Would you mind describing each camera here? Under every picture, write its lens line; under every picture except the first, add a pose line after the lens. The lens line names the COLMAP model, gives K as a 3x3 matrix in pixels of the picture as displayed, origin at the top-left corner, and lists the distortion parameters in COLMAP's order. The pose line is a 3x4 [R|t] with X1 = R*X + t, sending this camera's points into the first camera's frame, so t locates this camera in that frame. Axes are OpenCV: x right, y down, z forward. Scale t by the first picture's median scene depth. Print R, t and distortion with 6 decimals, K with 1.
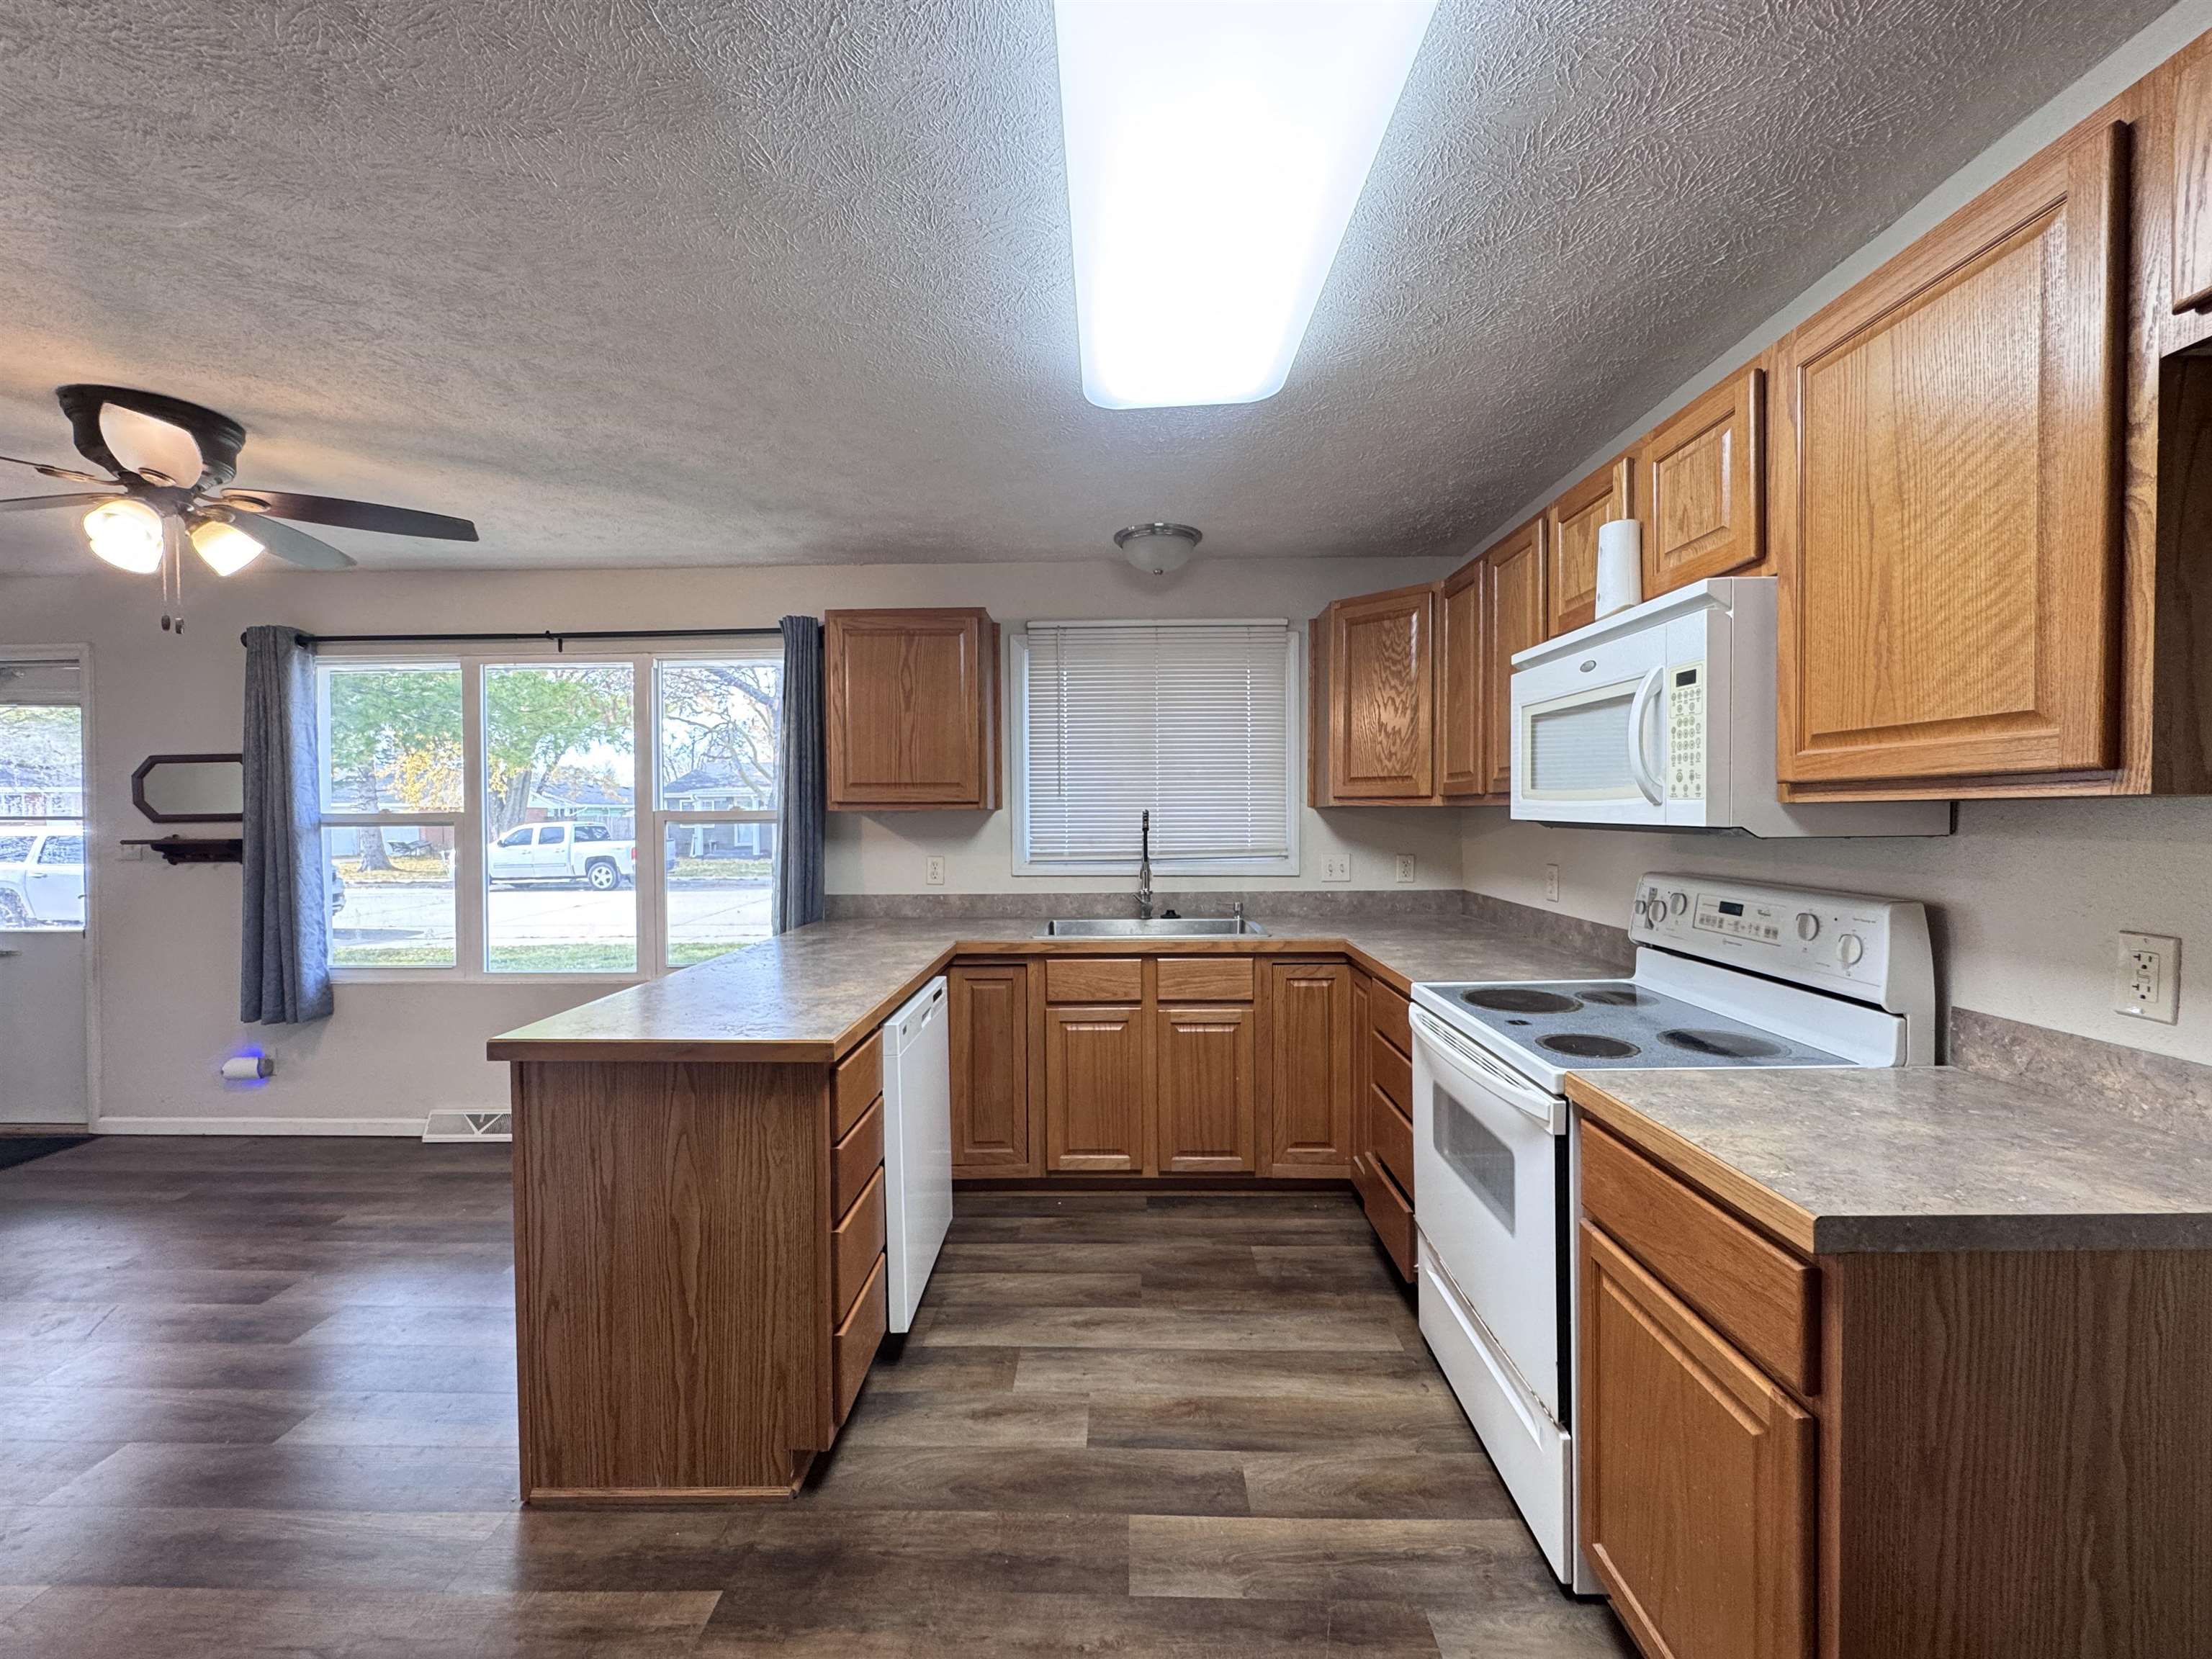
lens RADIAL K [[882.0, 0, 1106.4], [0, 882.0, 830.3], [0, 0, 1]] dist [-0.003878, 0.000418]
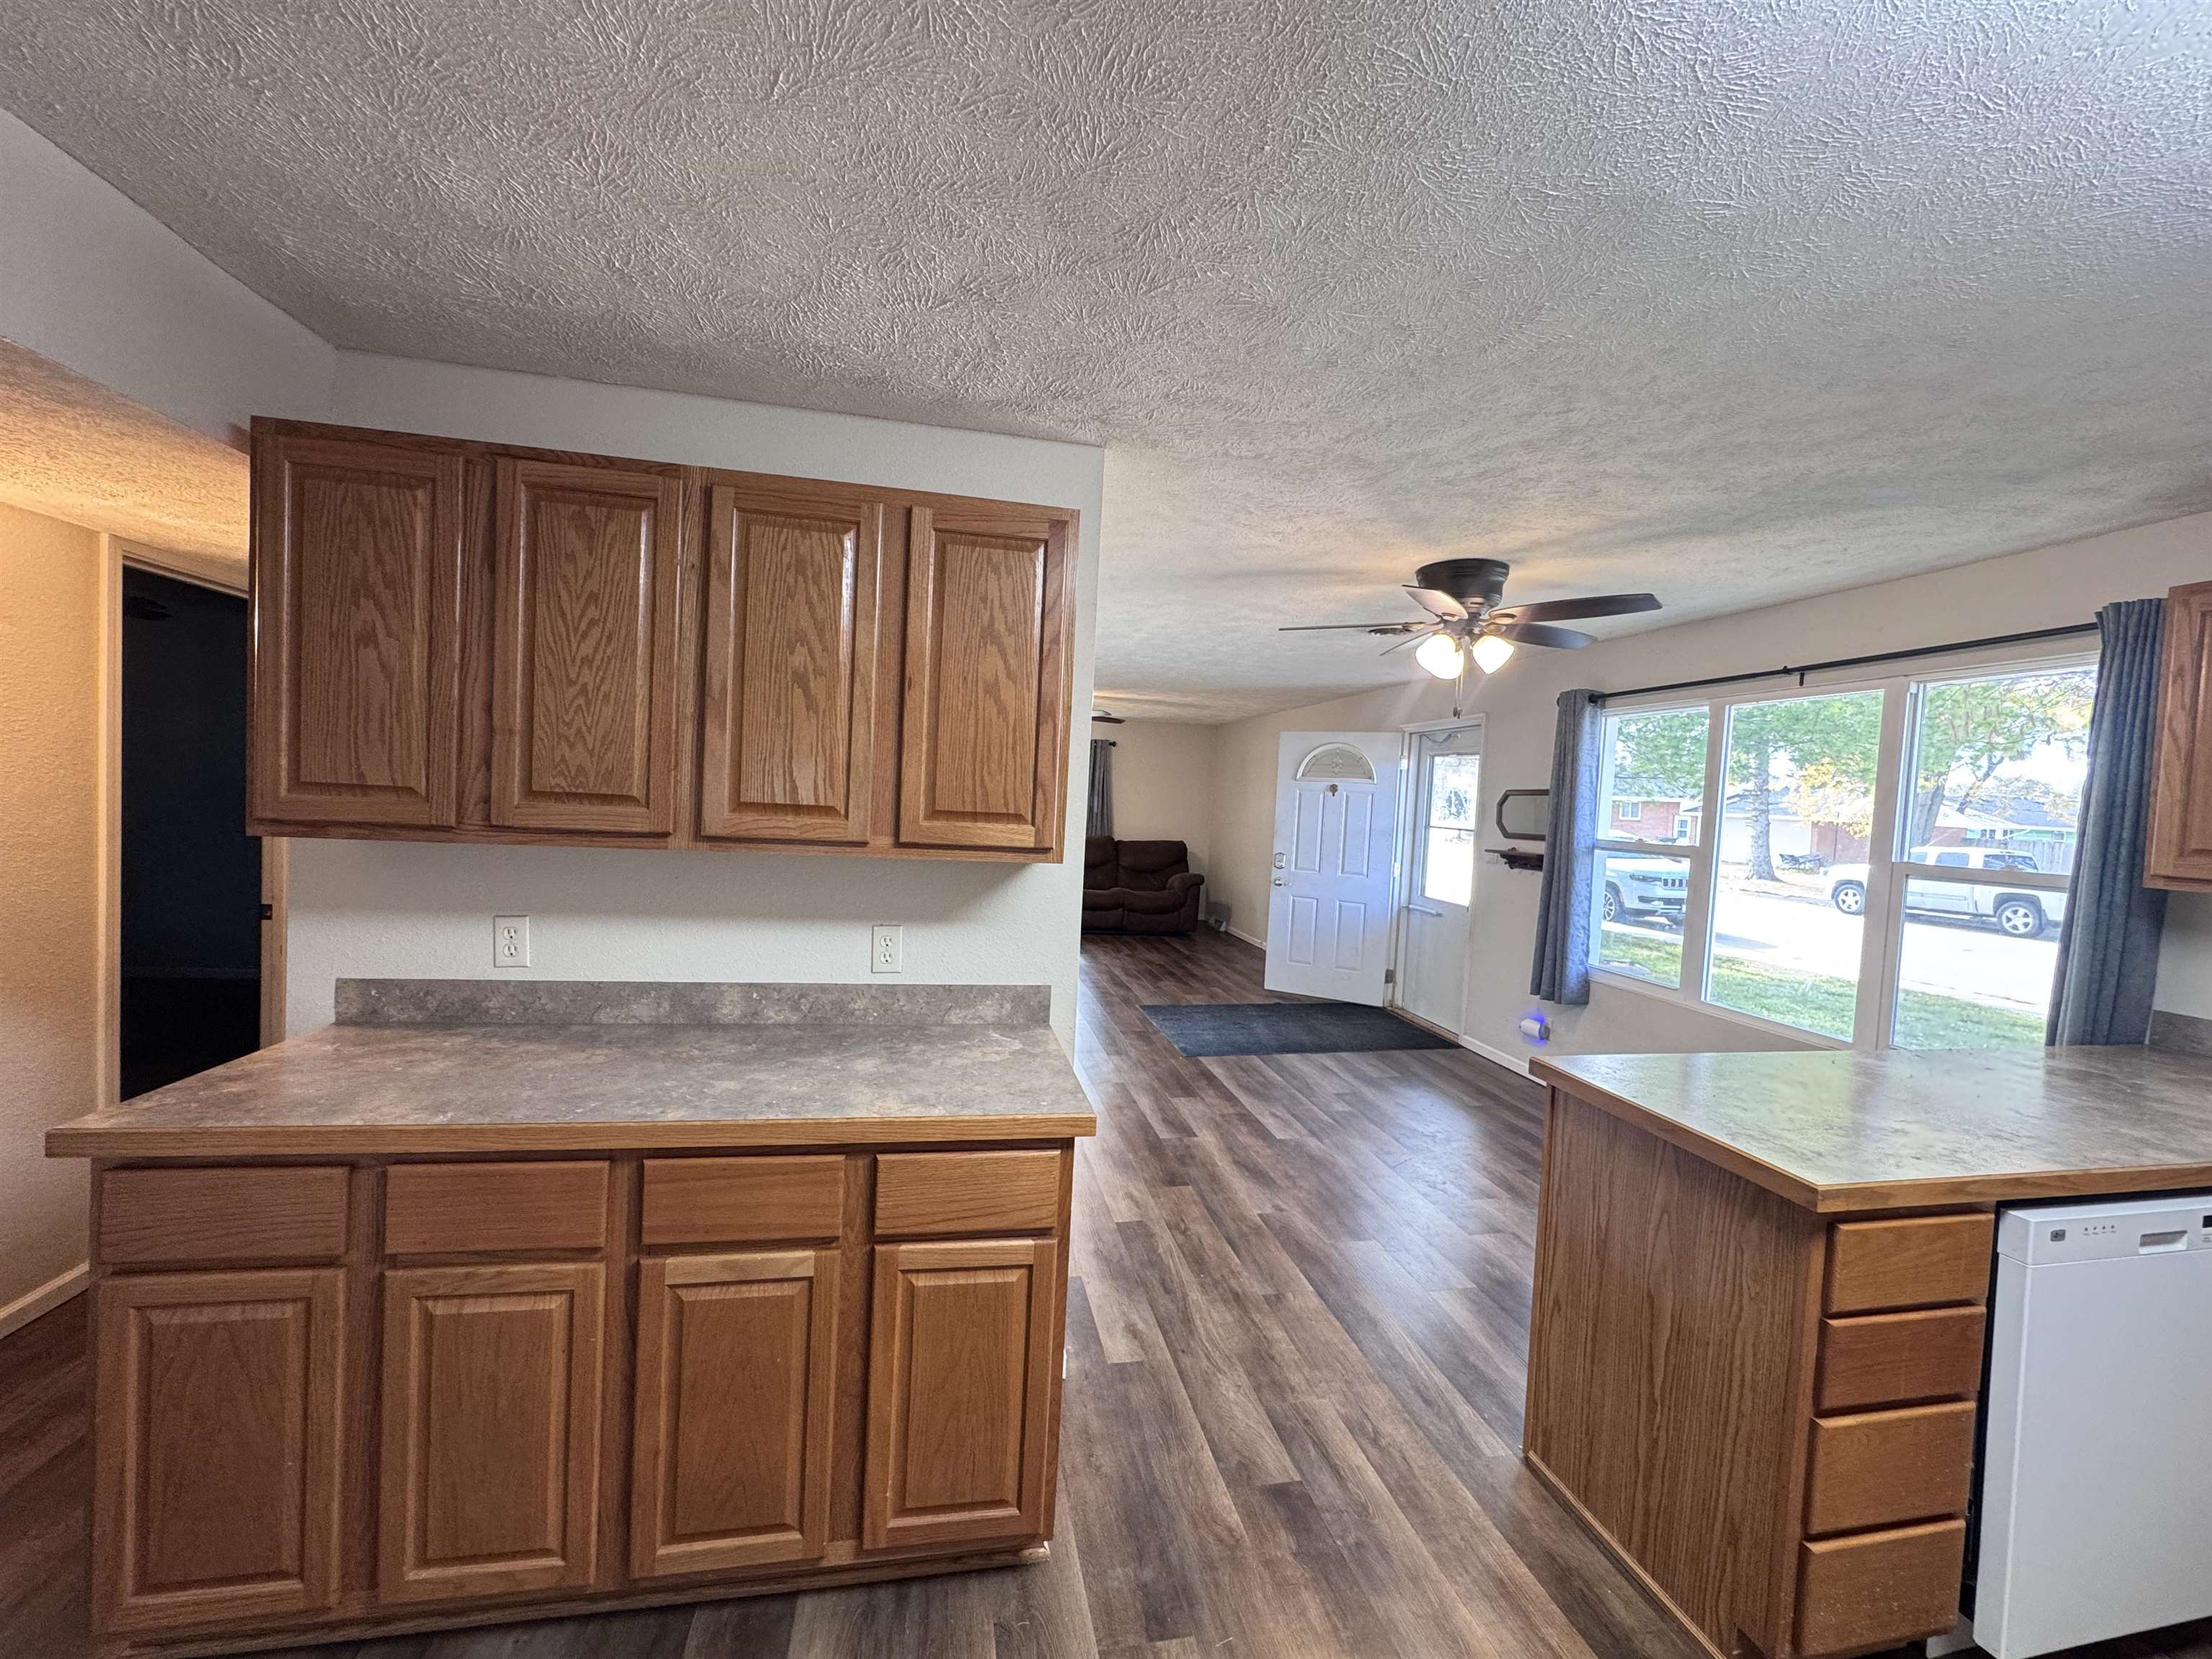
lens RADIAL K [[882.0, 0, 1106.4], [0, 882.0, 830.3], [0, 0, 1]] dist [-0.003878, 0.000418]
pose [[0.216660, 0.055479, -0.974669, 0.165278], [-0.067319, 0.996856, 0.041777, -0.040770], [0.973923, 0.056563, 0.219714, 0.080690]]
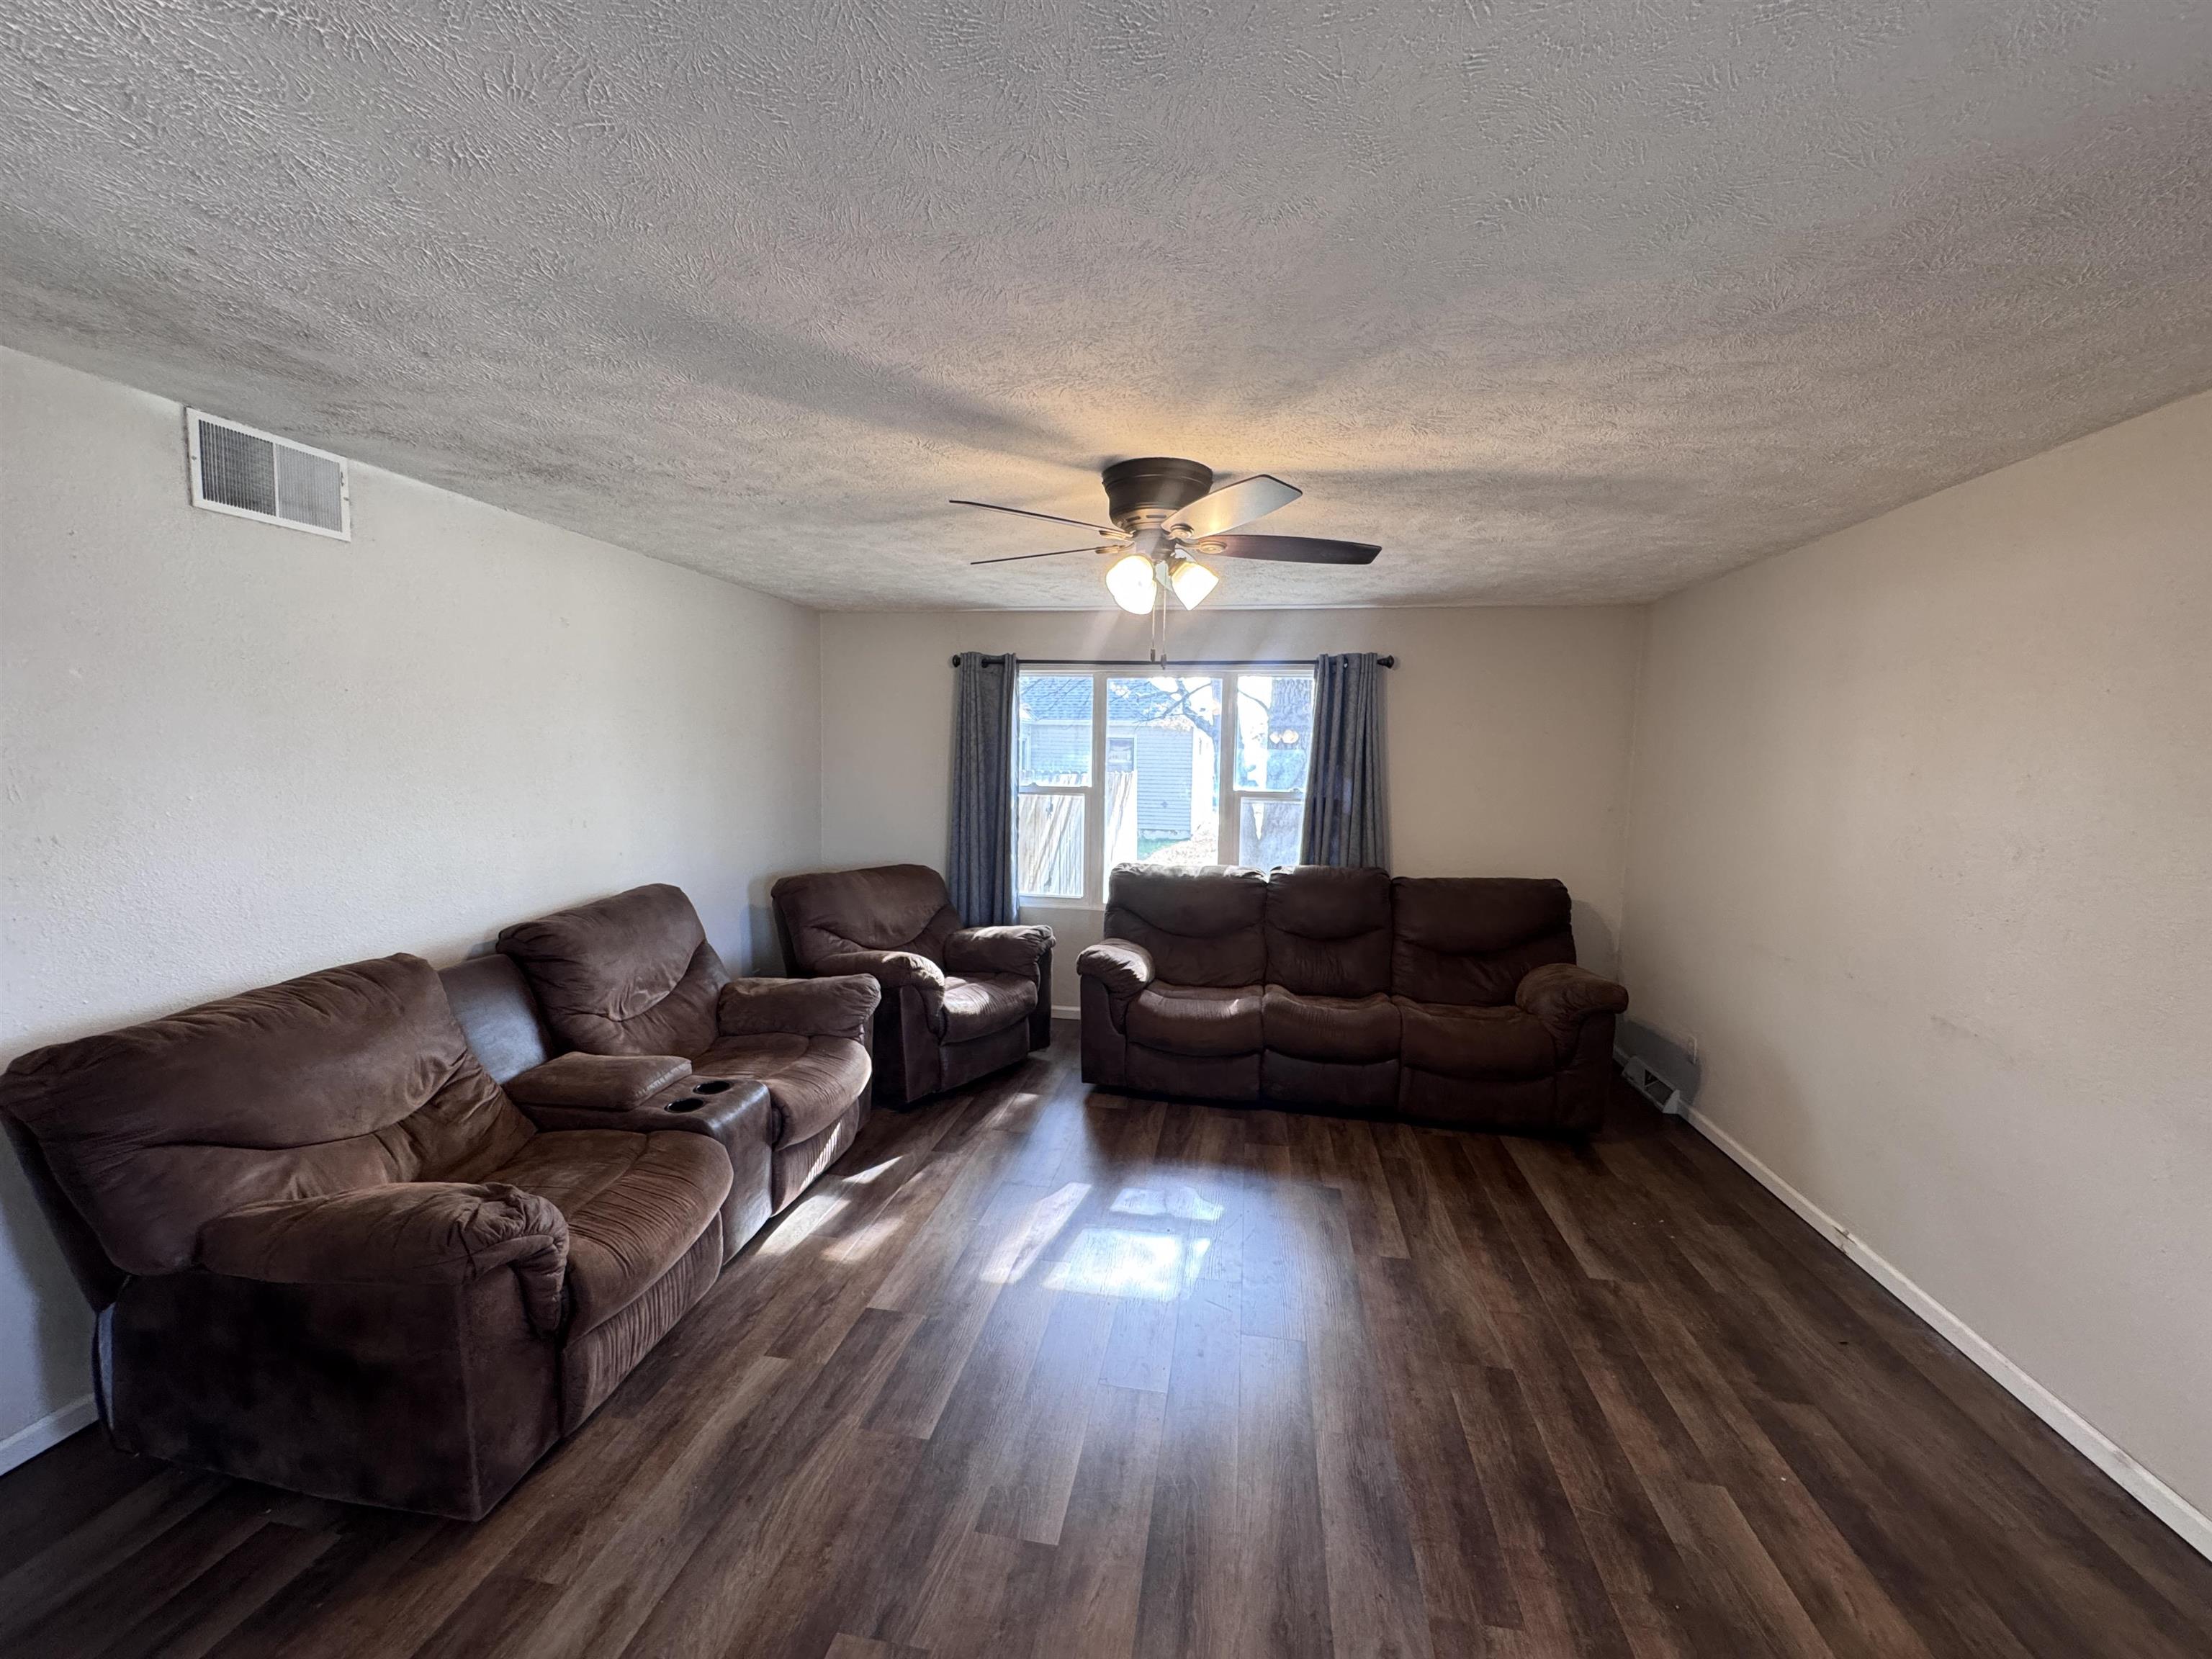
lens RADIAL K [[882.0, 0, 1106.4], [0, 882.0, 830.3], [0, 0, 1]] dist [-0.003878, 0.000418]
pose [[-0.135947, 0.089497, -0.986665, -1.443272], [-0.036852, 0.994765, 0.095309, -0.068038], [0.990030, 0.049318, -0.131937, 0.535241]]
